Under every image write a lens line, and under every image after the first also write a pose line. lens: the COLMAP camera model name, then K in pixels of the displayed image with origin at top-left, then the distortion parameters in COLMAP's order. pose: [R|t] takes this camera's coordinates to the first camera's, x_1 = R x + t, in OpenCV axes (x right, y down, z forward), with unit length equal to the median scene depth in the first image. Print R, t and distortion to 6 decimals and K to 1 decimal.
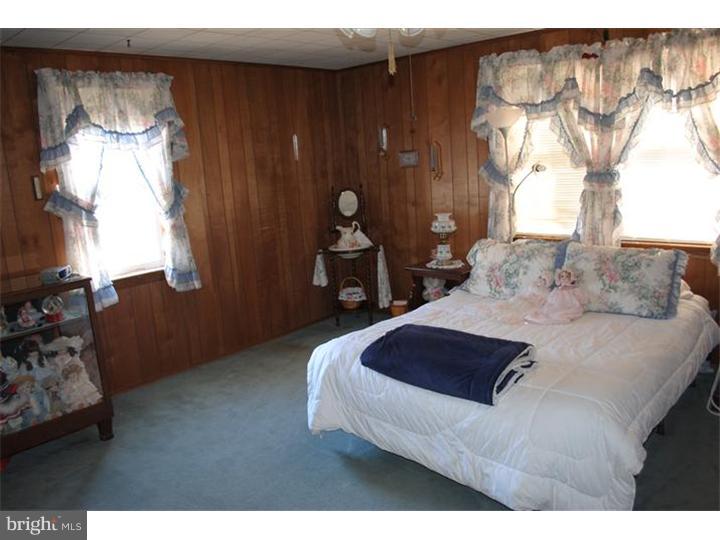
lens RADIAL K [[577.0, 0, 360.0], [0, 577.0, 270.0], [0, 0, 1]] dist [-0.075570, 0.003550]
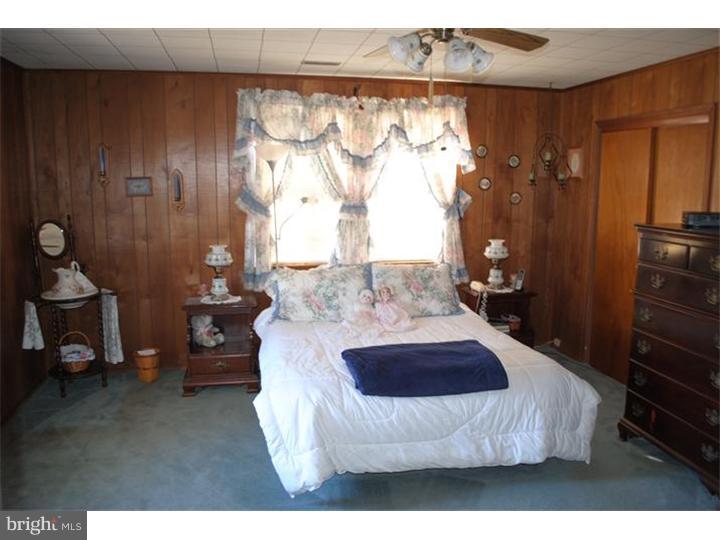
lens RADIAL K [[577.0, 0, 360.0], [0, 577.0, 270.0], [0, 0, 1]] dist [-0.075570, 0.003550]
pose [[0.591050, -0.058378, 0.804520, -0.529530], [0.115561, 0.993218, -0.012828, -0.021043], [-0.798314, 0.100553, 0.593788, 0.285650]]
